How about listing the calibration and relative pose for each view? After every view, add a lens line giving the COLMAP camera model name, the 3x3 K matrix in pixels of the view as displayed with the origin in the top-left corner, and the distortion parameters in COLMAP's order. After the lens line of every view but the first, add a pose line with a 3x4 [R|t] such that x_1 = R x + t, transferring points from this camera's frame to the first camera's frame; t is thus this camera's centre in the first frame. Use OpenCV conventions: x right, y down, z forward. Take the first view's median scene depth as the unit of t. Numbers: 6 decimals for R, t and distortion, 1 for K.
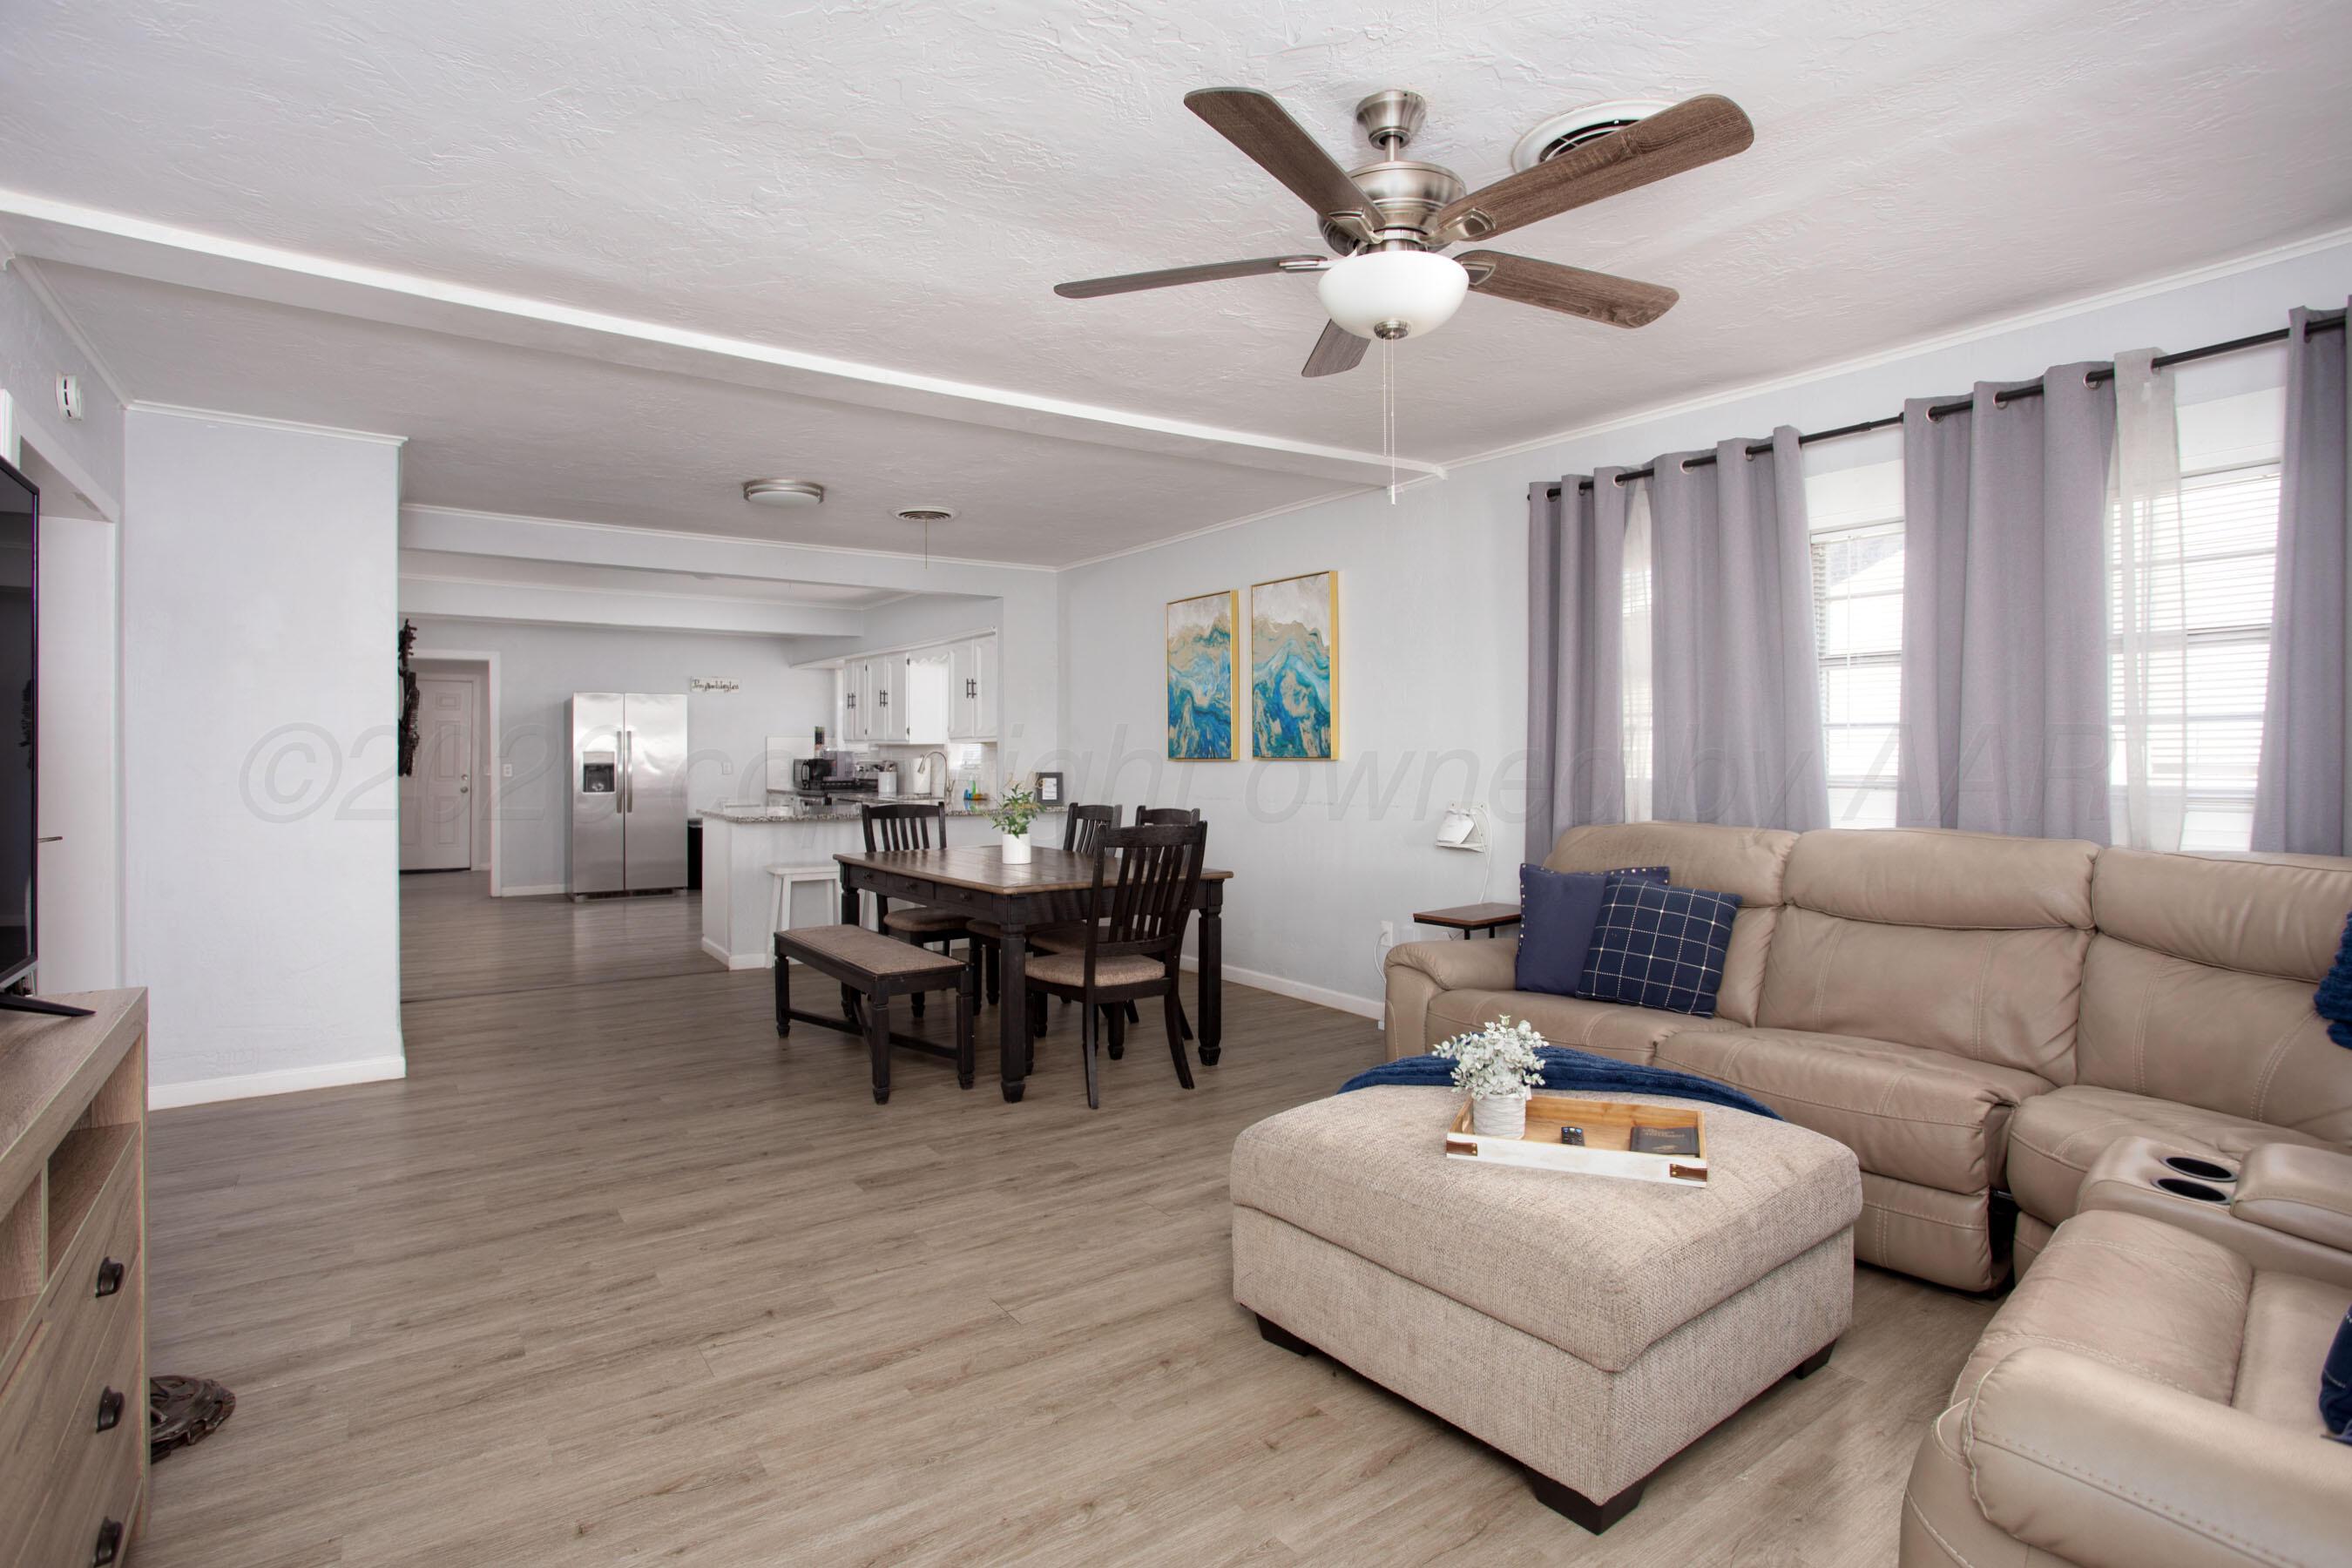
lens RADIAL K [[1170.0, 0, 1186.9], [0, 1170.0, 763.6], [0, 0, 1]] dist [-0.075212, 0.028739]
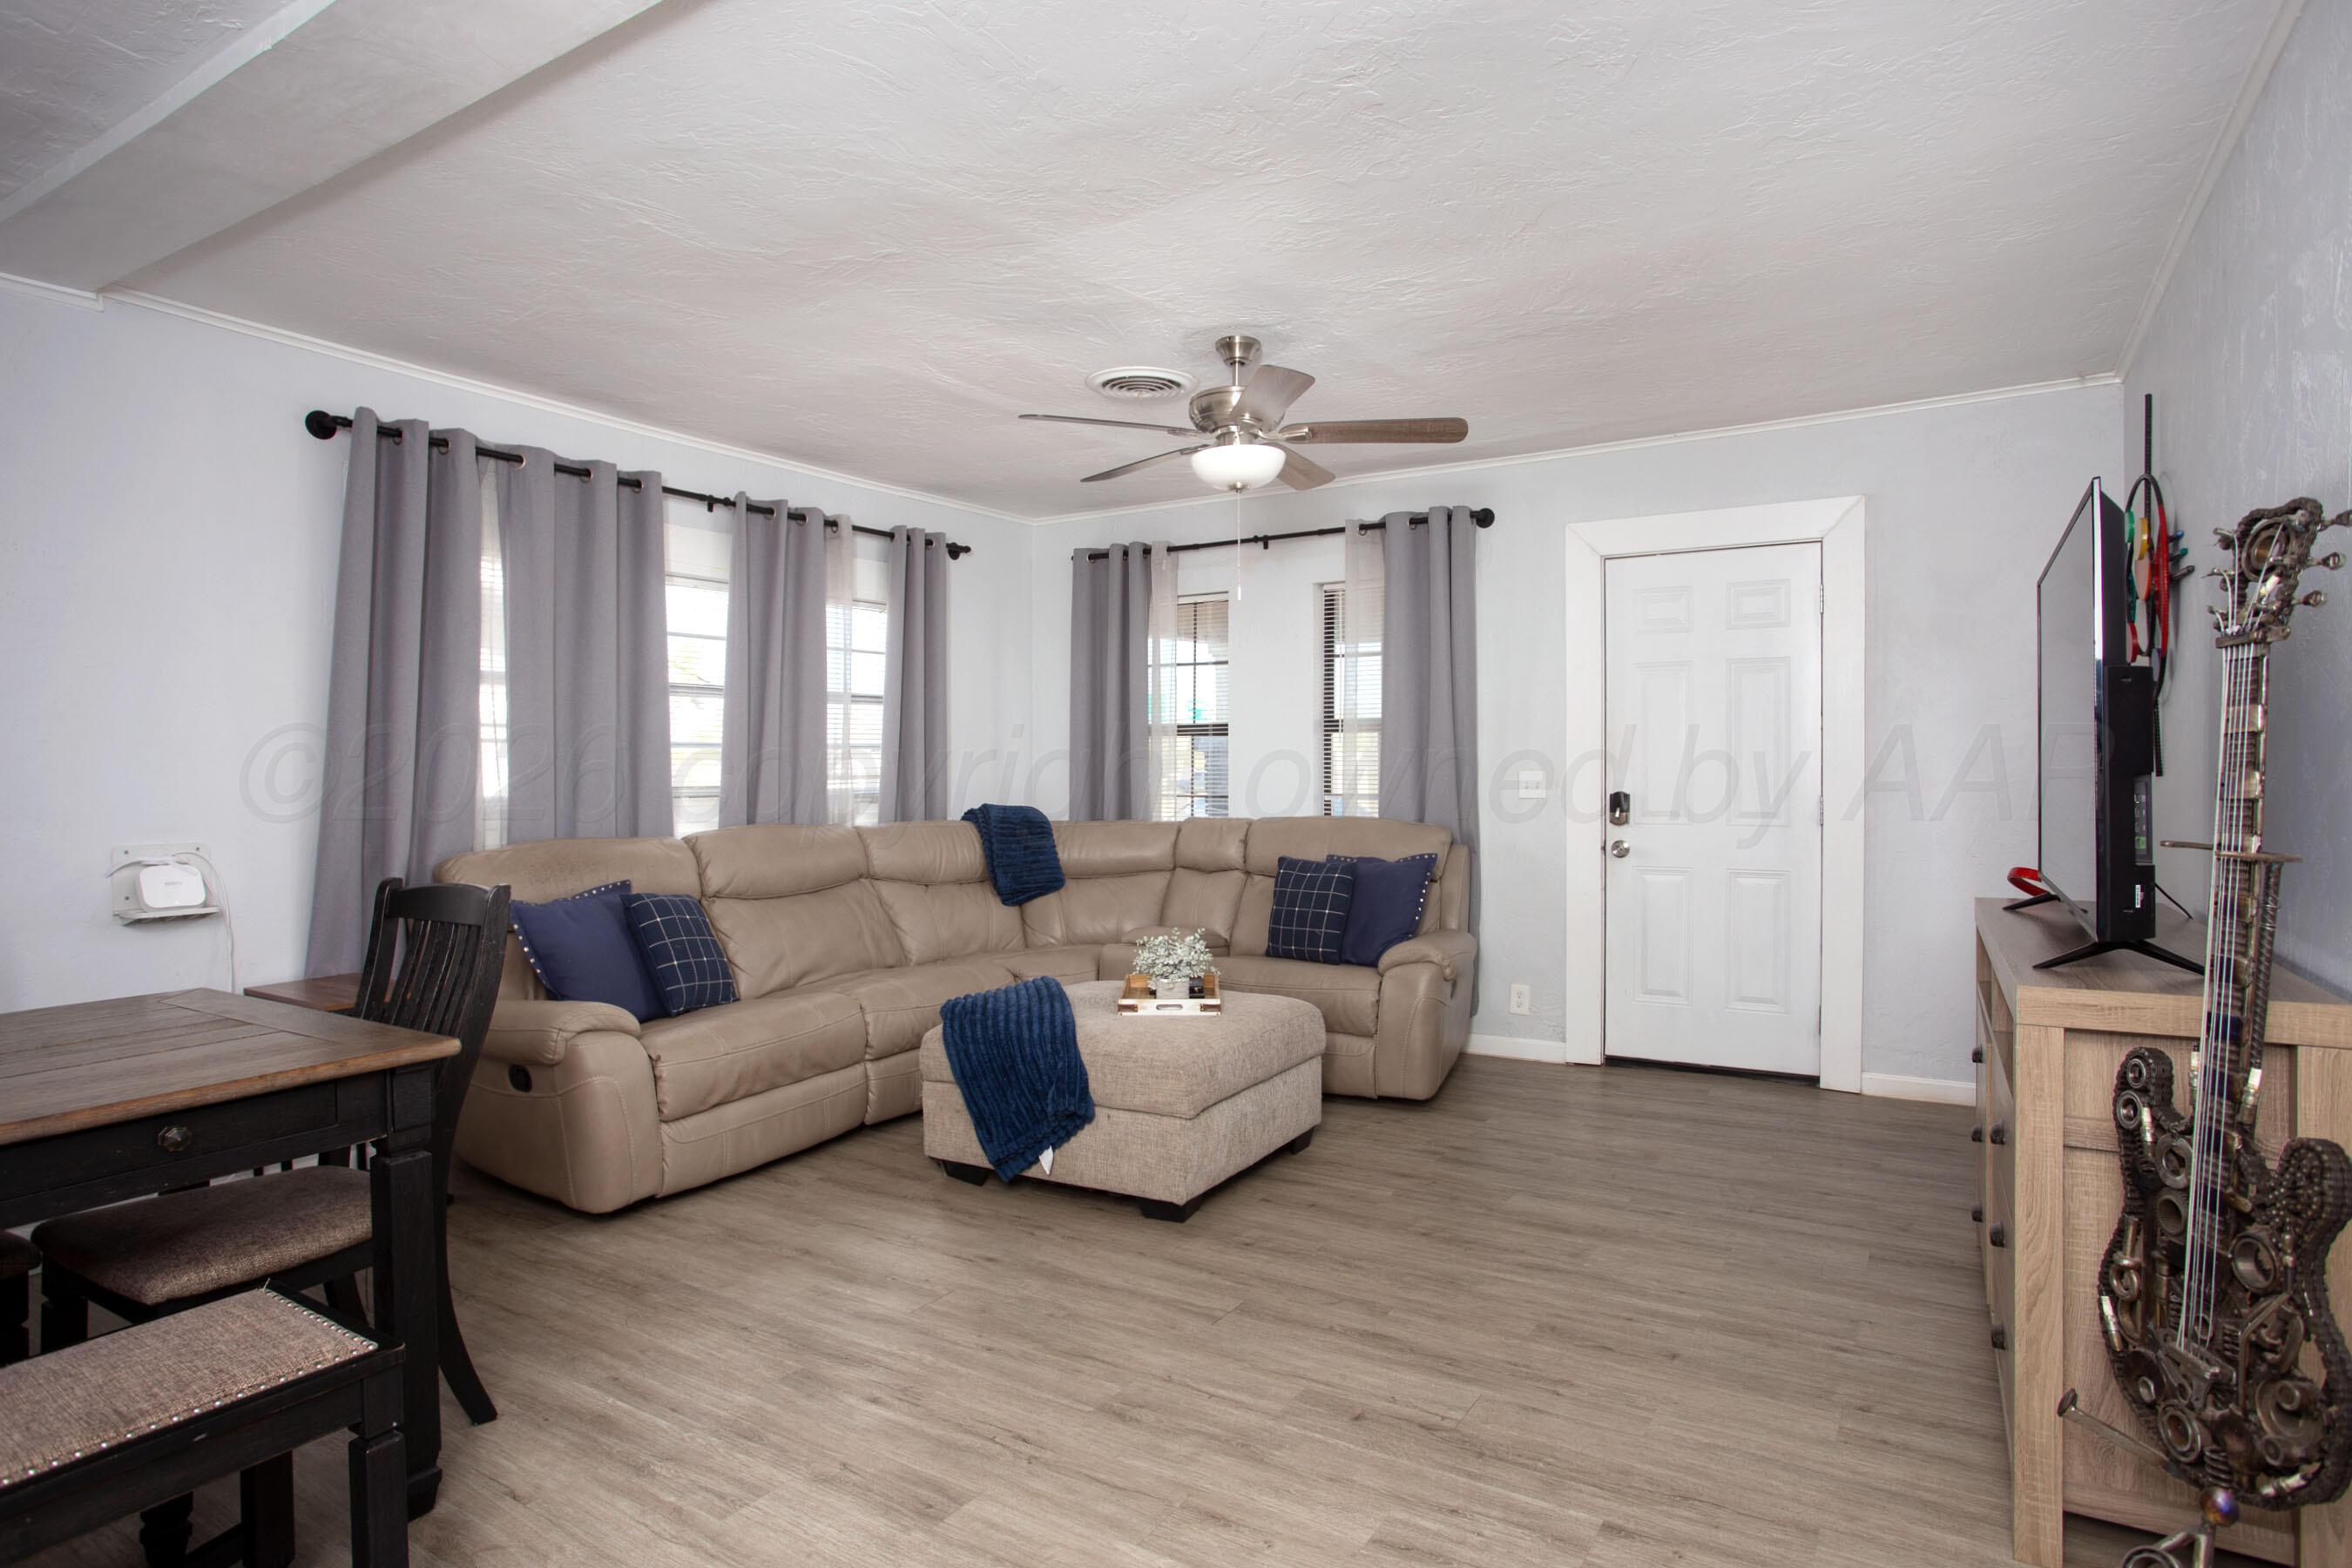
lens RADIAL K [[1286.1, 0, 1176.0], [0, 1286.1, 784.0], [0, 0, 1]] dist [-0.044899, -0.000136]
pose [[-0.384314, -0.001982, 0.923200, -0.834078], [0.015045, 0.999851, 0.008410, 0.004022], [-0.923080, 0.017121, -0.384227, 1.045972]]
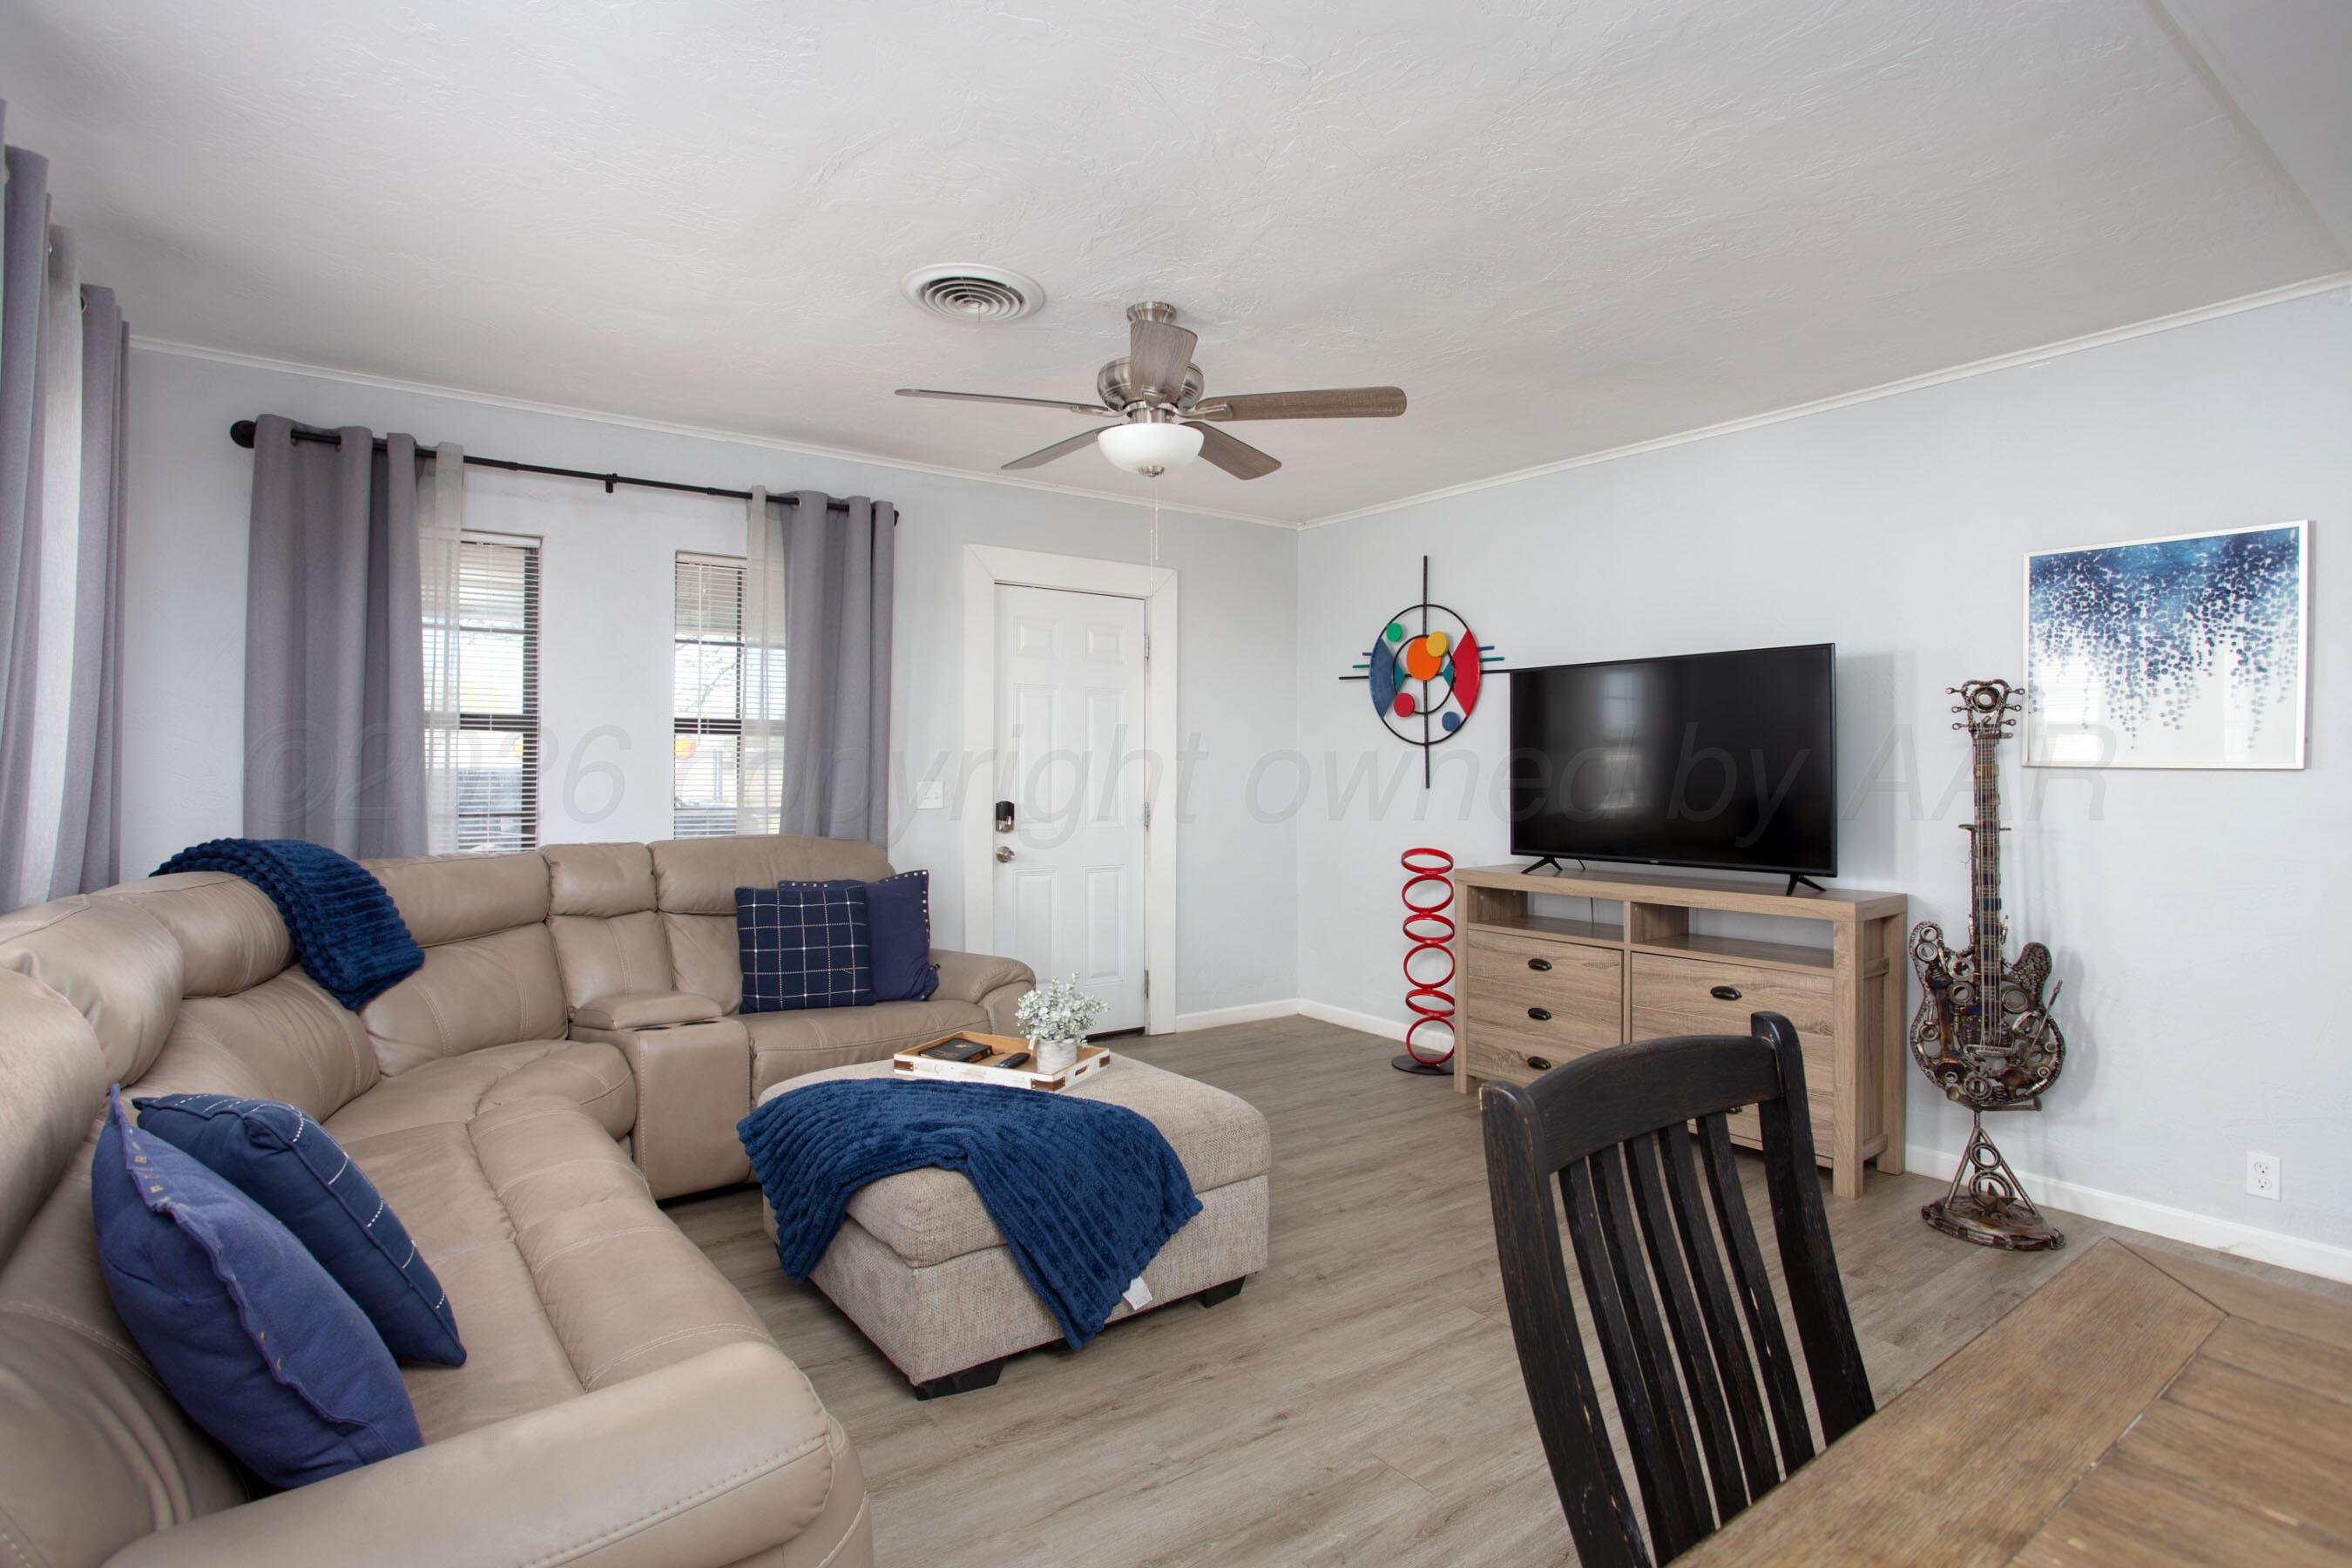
lens RADIAL K [[1170.0, 0, 1186.9], [0, 1170.0, 763.6], [0, 0, 1]] dist [-0.075212, 0.028739]
pose [[-0.999932, -0.002185, -0.011490, 0.089916], [-0.002181, 0.999998, -0.000351, -0.013651], [0.011490, -0.000326, -0.999934, 1.448067]]
